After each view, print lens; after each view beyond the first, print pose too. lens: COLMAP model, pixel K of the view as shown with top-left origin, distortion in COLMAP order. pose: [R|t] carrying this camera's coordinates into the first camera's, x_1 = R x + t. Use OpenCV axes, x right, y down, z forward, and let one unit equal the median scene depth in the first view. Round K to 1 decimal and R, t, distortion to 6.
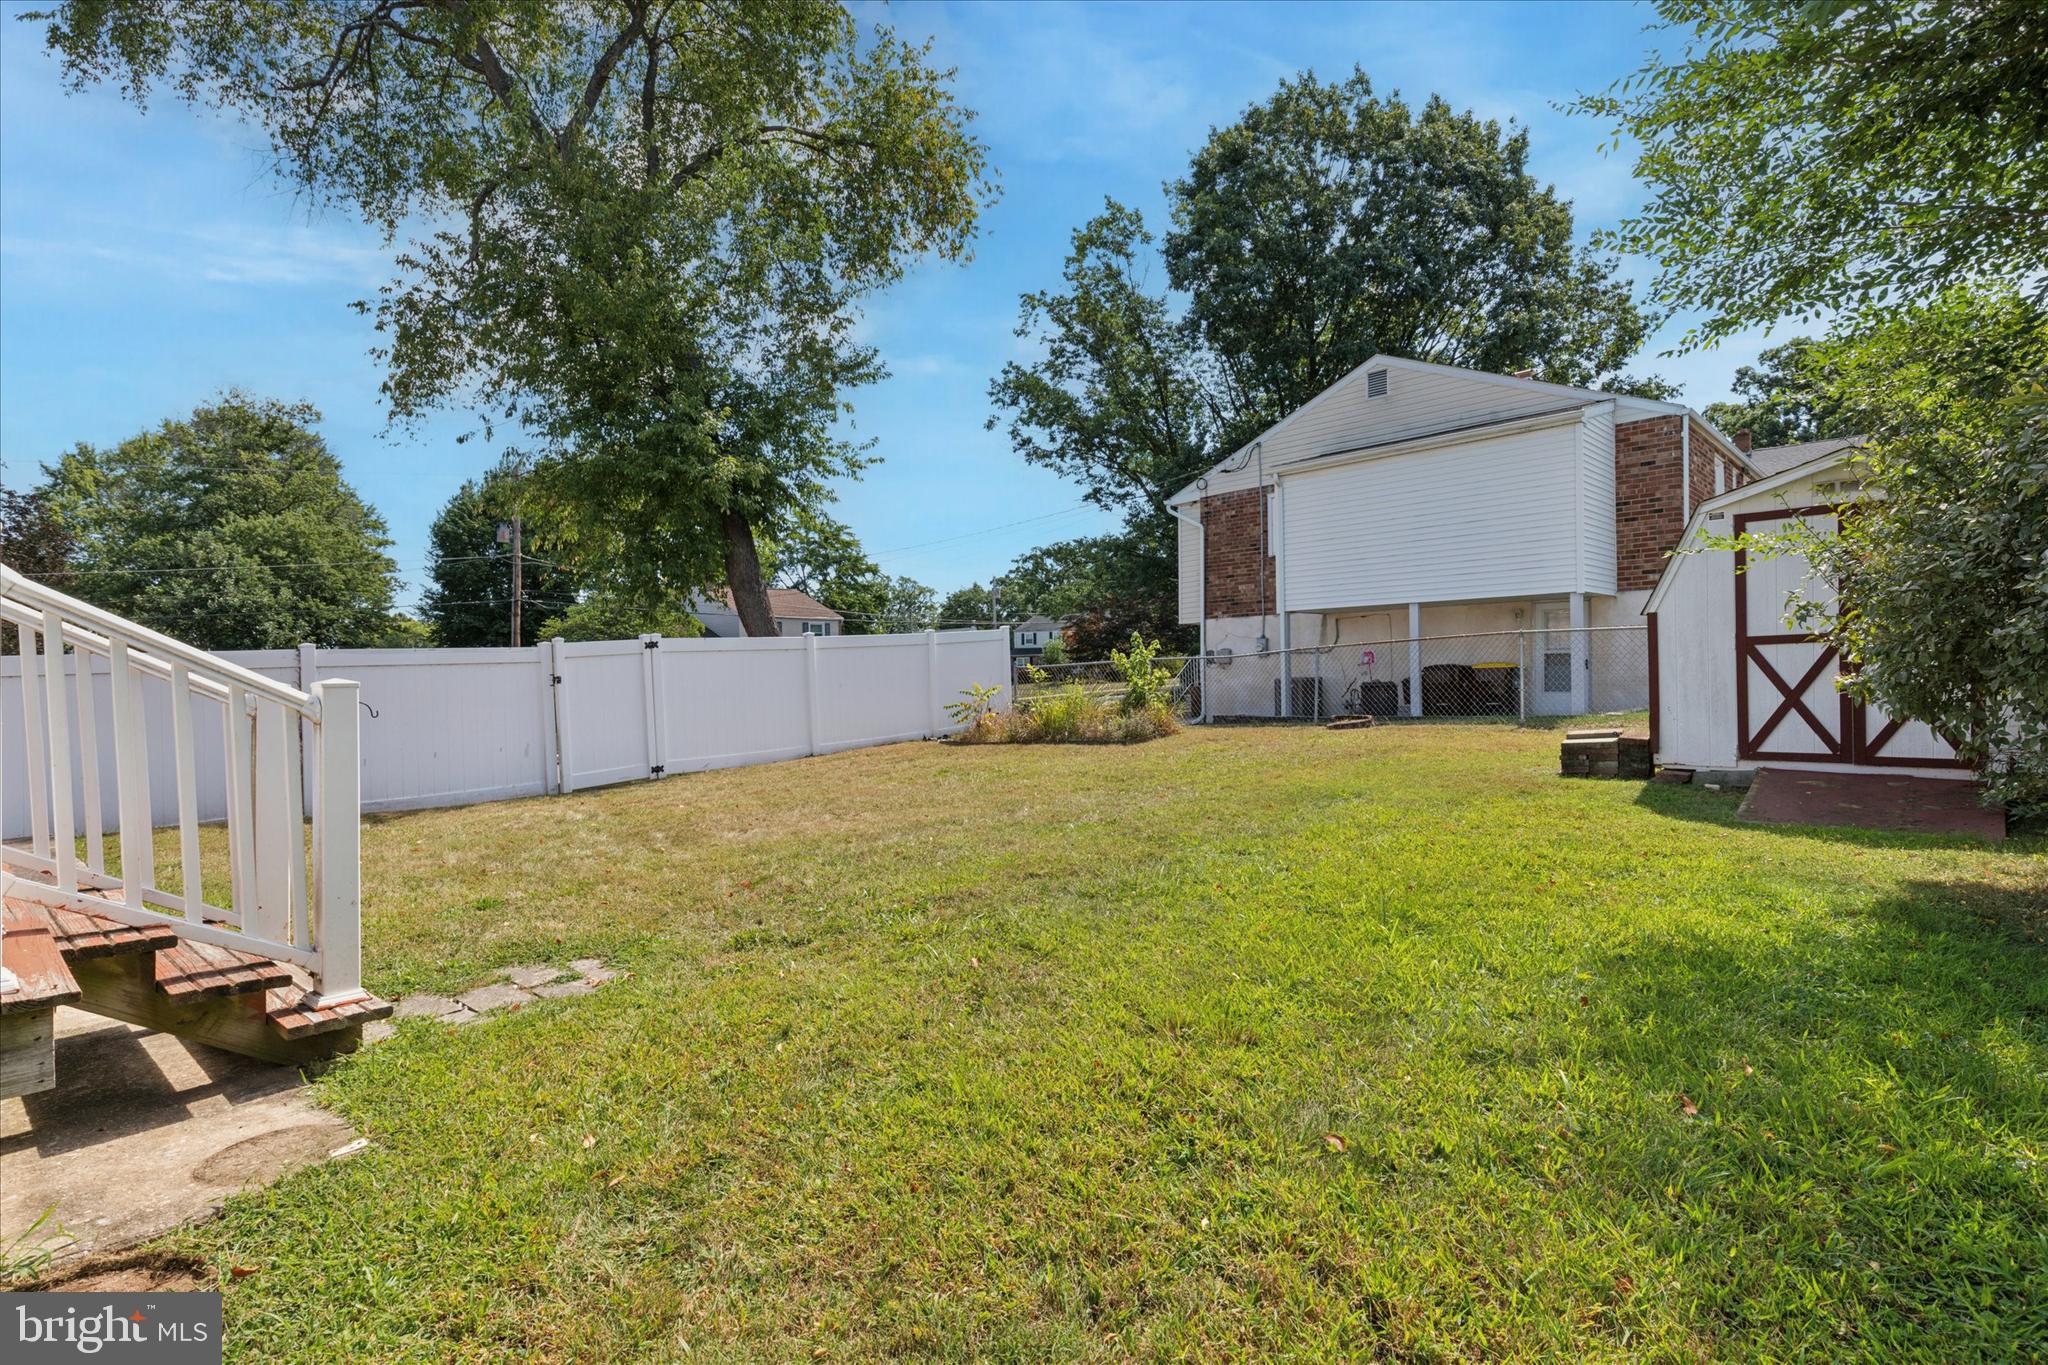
lens RADIAL K [[920.4, 0, 1024.0], [0, 920.4, 682.5], [0, 0, 1]] dist [0.000648, 0.000153]
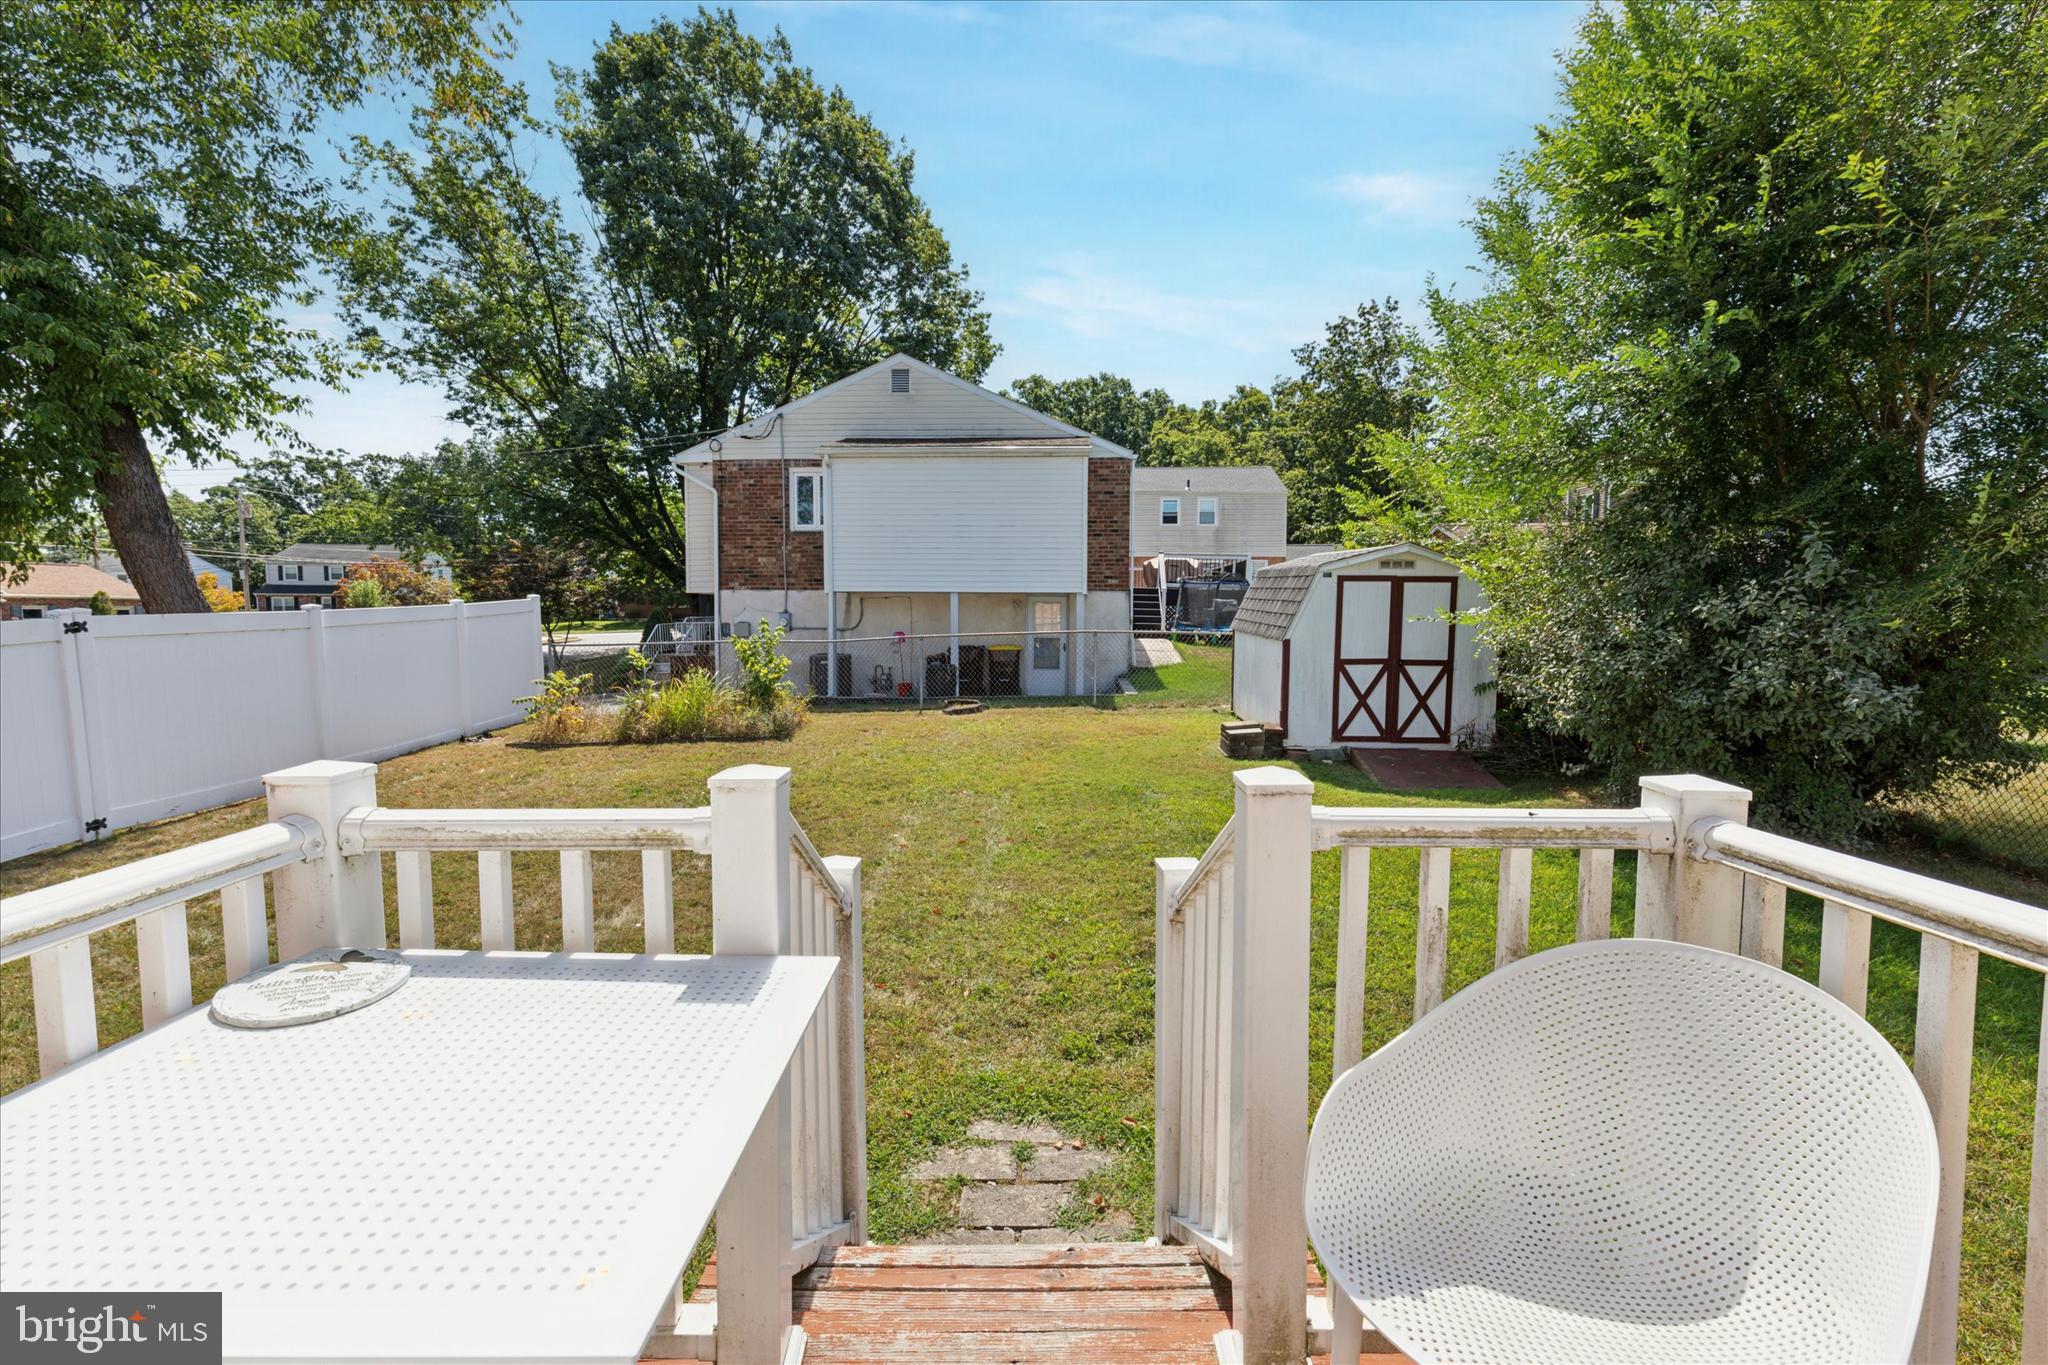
lens RADIAL K [[912.2, 0, 1024.0], [0, 912.2, 682.5], [0, 0, 1]] dist [0.021657, -0.027501]
pose [[0.758181, -0.021105, 0.651702, -0.192718], [-0.015741, 0.998592, 0.050651, -0.026993], [-0.651854, -0.048661, 0.756782, 0.074141]]
